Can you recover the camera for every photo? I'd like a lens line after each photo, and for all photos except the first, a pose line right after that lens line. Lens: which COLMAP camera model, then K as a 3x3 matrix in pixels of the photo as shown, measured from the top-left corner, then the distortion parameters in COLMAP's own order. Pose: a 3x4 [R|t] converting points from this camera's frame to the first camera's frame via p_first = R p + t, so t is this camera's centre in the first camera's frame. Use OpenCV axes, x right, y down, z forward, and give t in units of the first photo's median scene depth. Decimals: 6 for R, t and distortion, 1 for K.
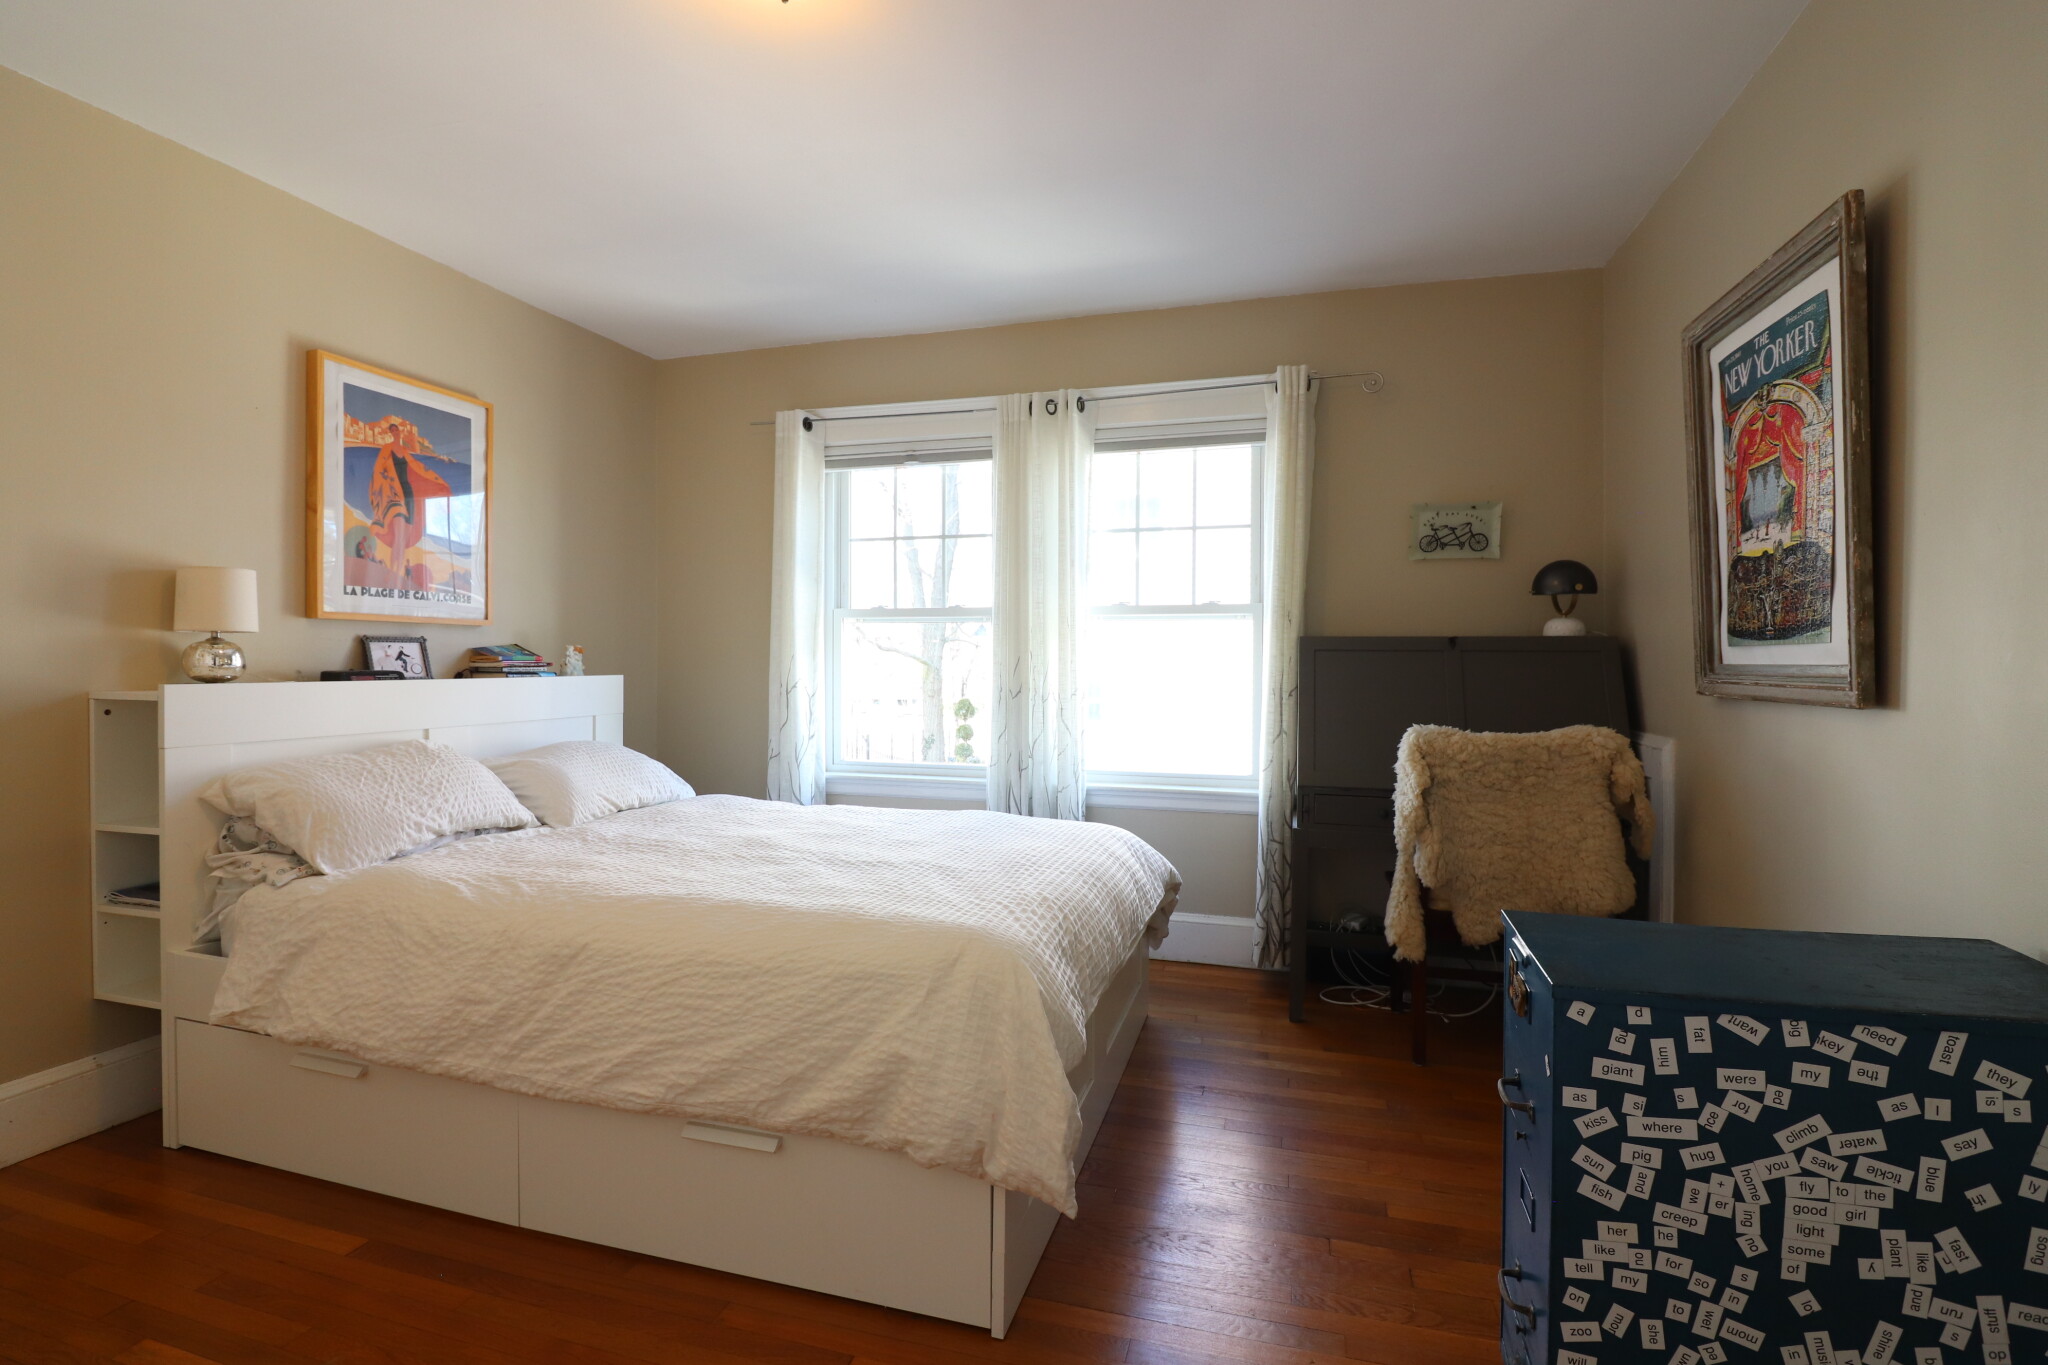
lens RADIAL K [[946.8, 0, 995.8], [0, 946.8, 685.2], [0, 0, 1]] dist [-0.003714, -0.011272]
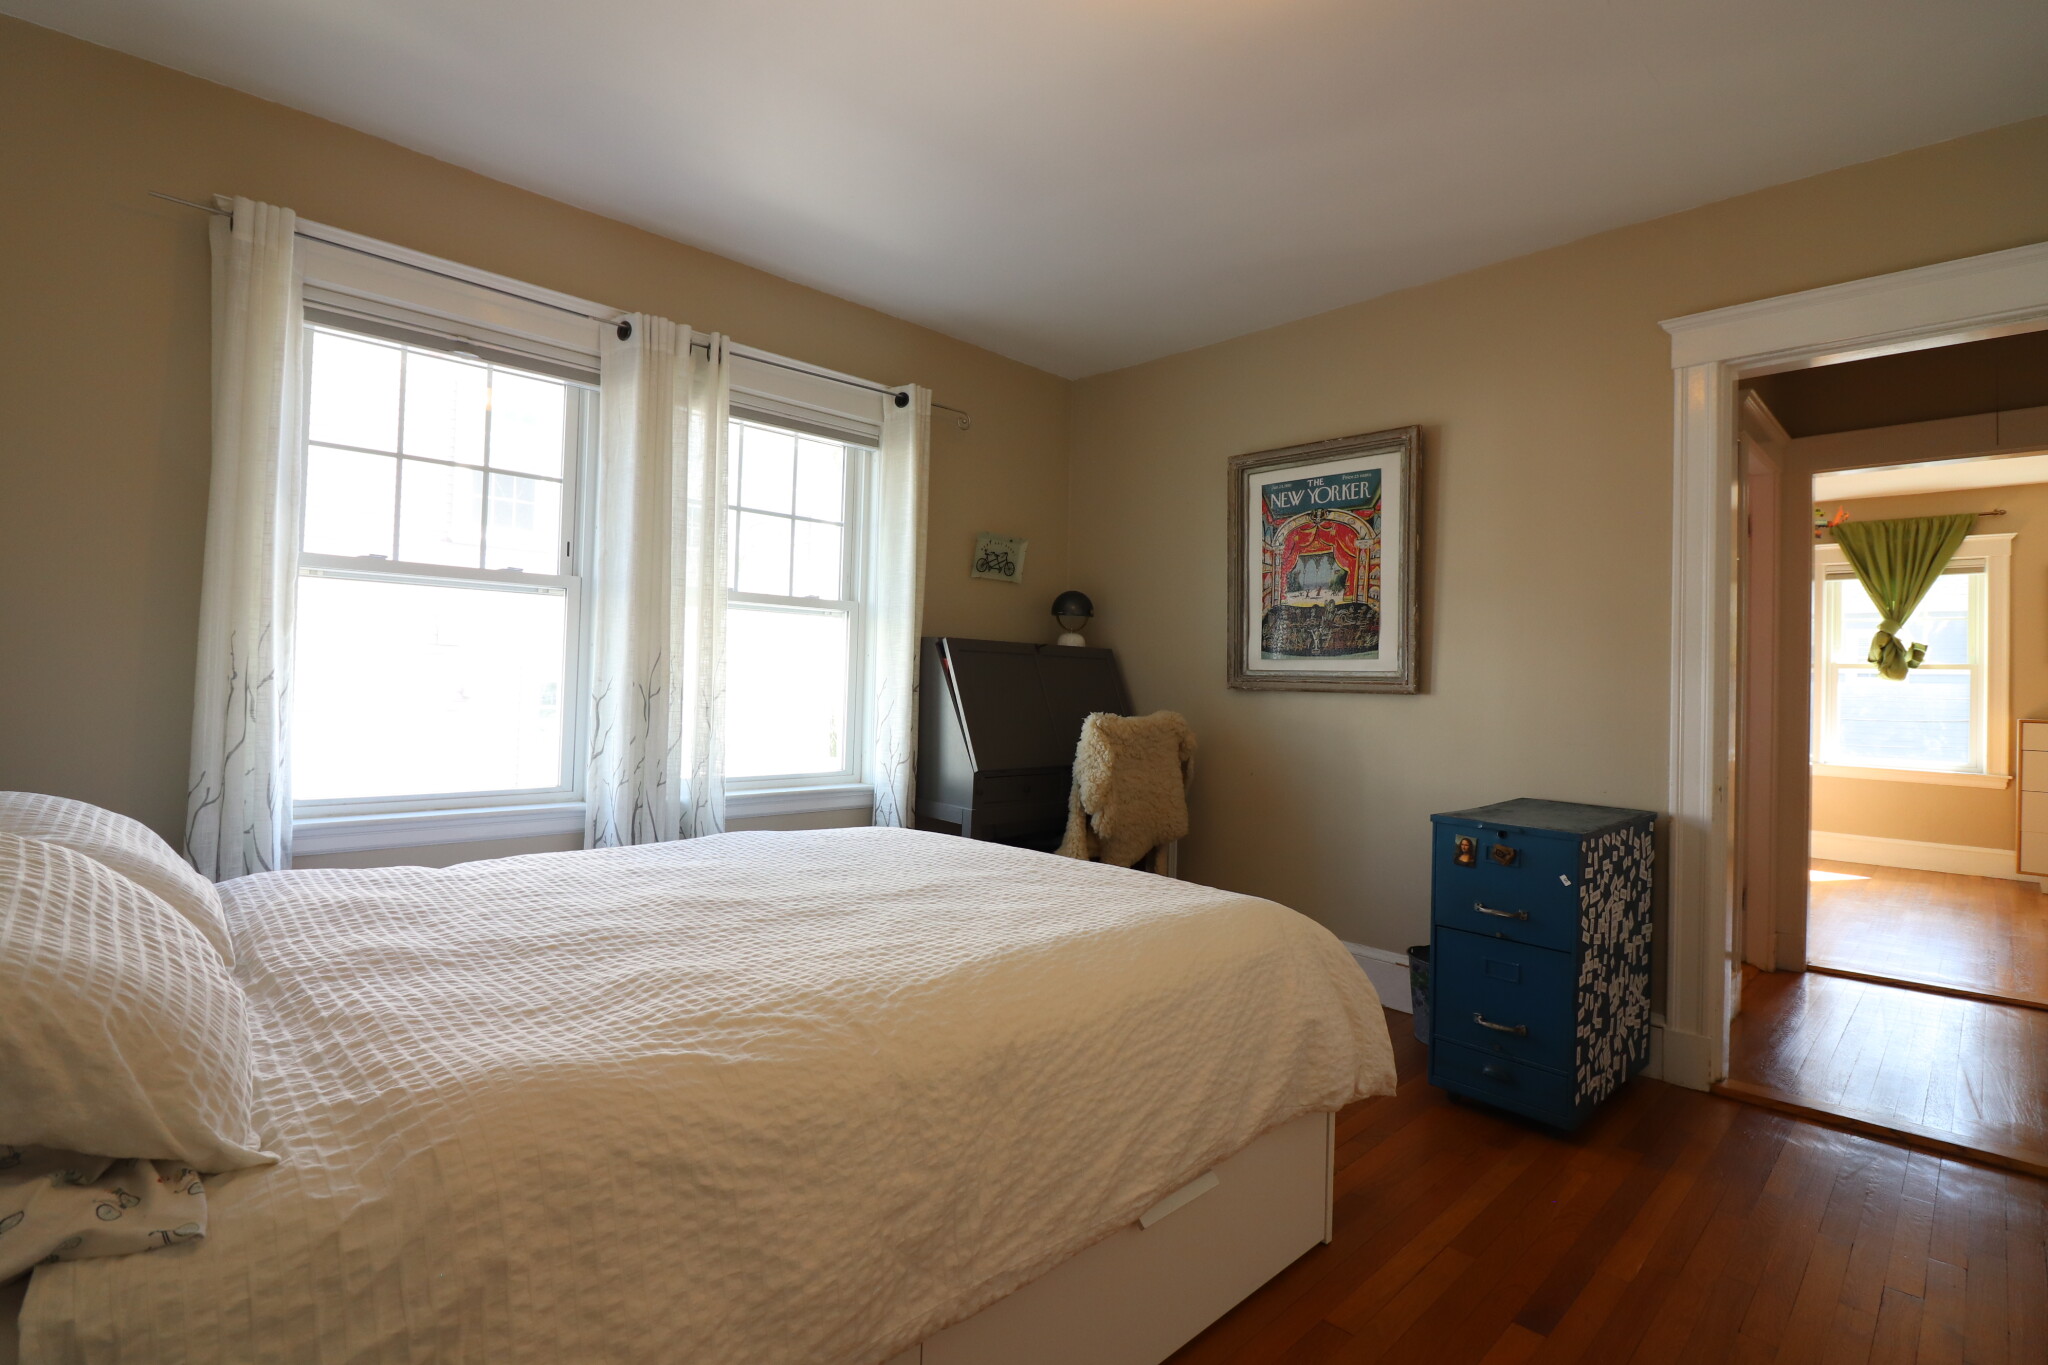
lens RADIAL K [[946.8, 0, 1027.7], [0, 946.8, 674.0], [0, 0, 1]] dist [-0.003714, -0.011272]
pose [[0.494293, 0.015003, 0.869166, -0.720062], [-0.003323, 0.999876, -0.015369, 0.010288], [-0.869289, 0.004709, 0.494281, 0.451183]]
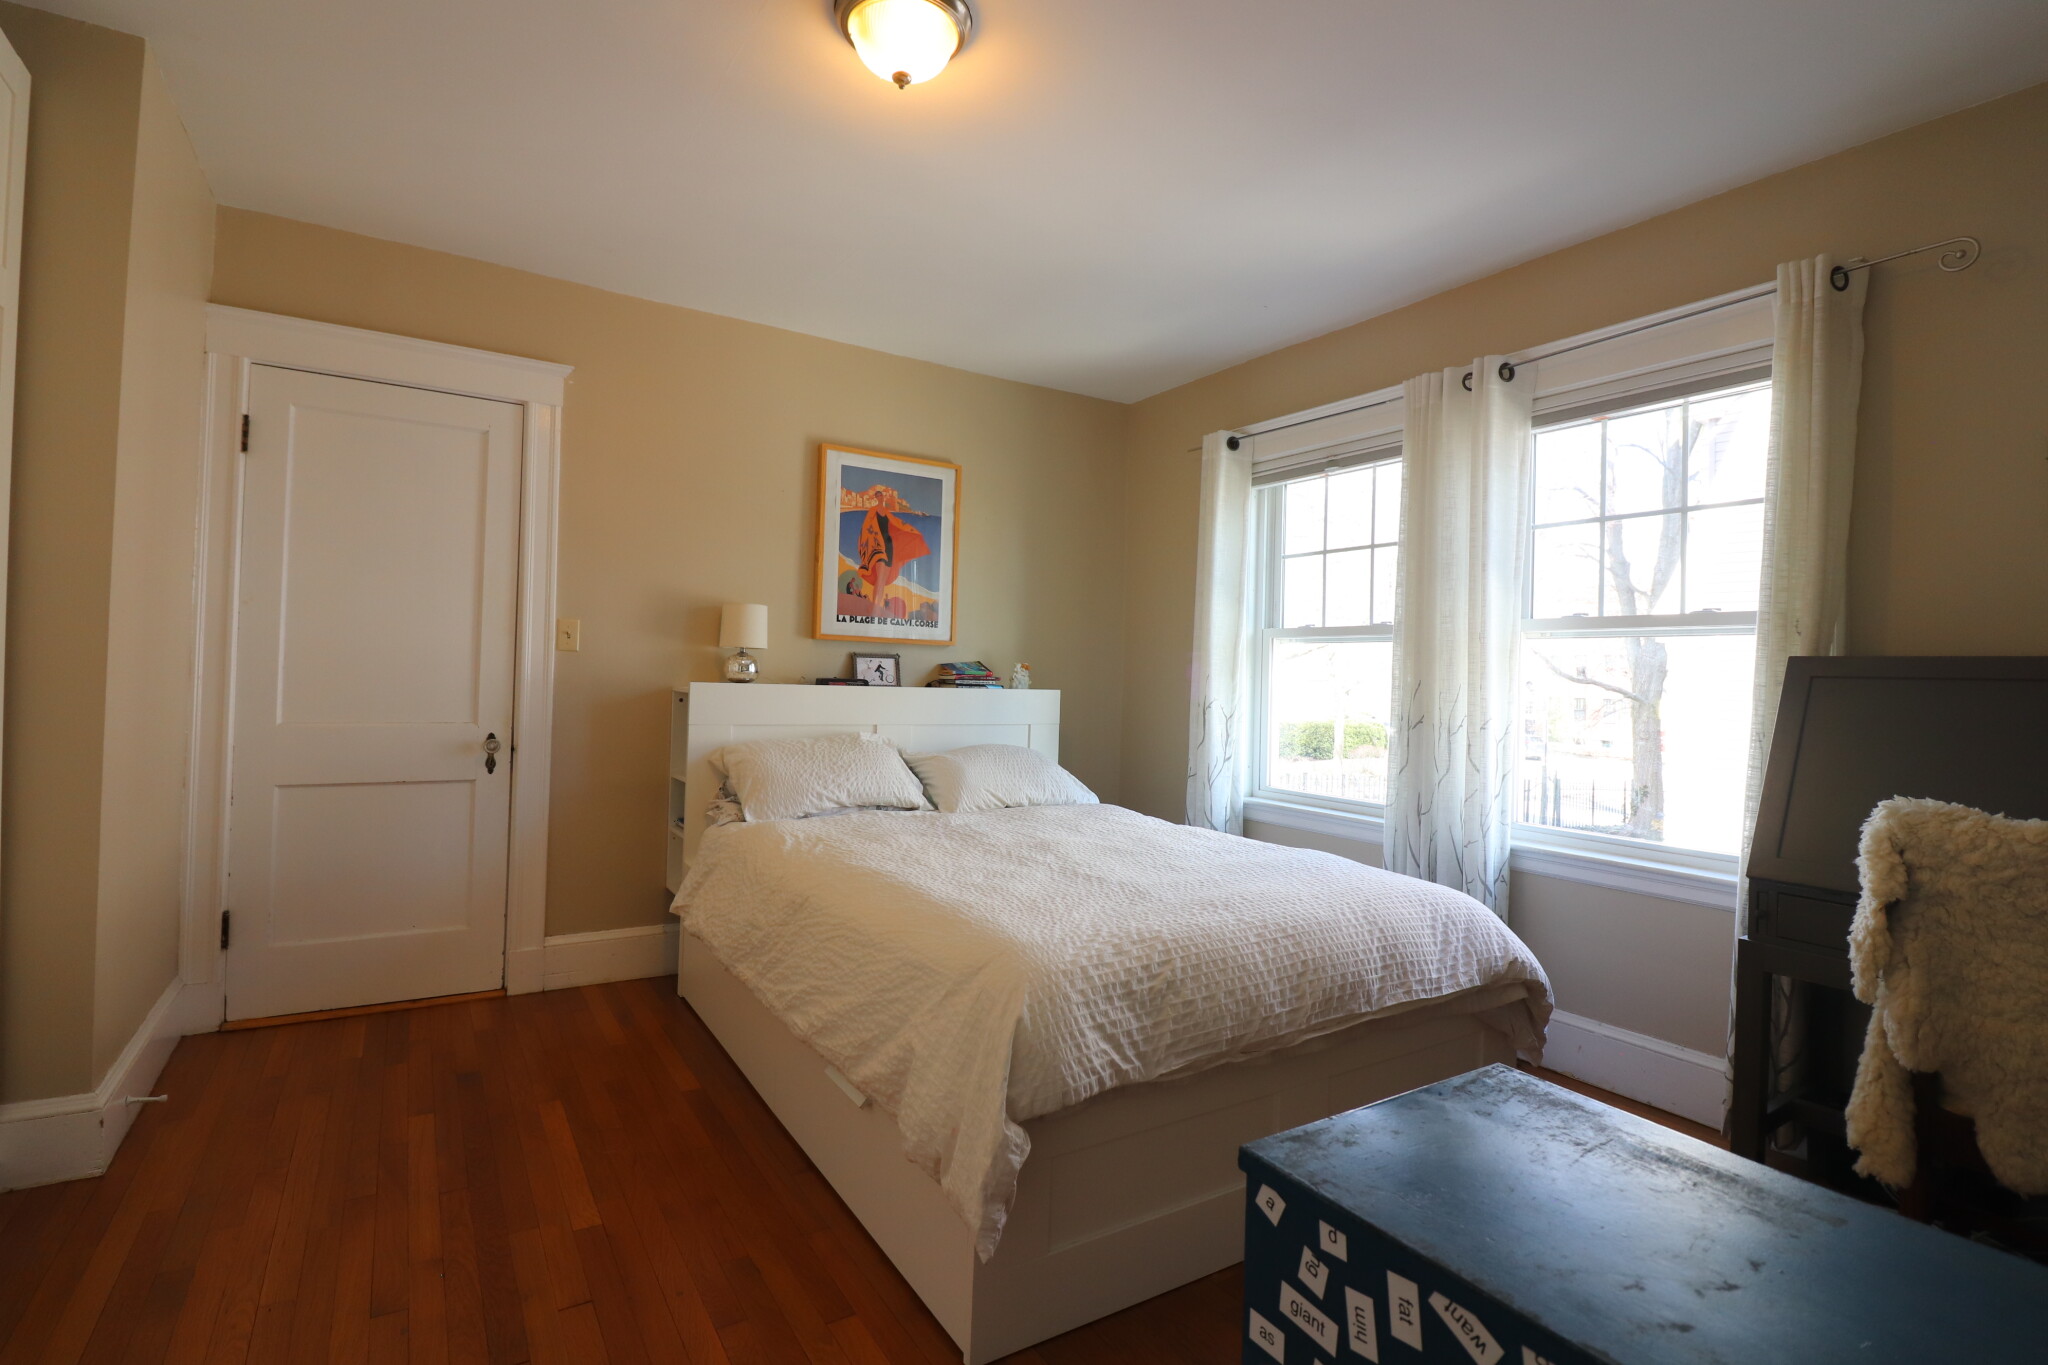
lens RADIAL K [[946.8, 0, 1040.4], [0, 946.8, 677.6], [0, 0, 1]] dist [-0.003714, -0.011272]
pose [[0.756412, 0.017241, -0.653869, 0.441184], [-0.043196, 0.998787, -0.023634, 0.003143], [0.652668, 0.046121, 0.756239, 0.184884]]
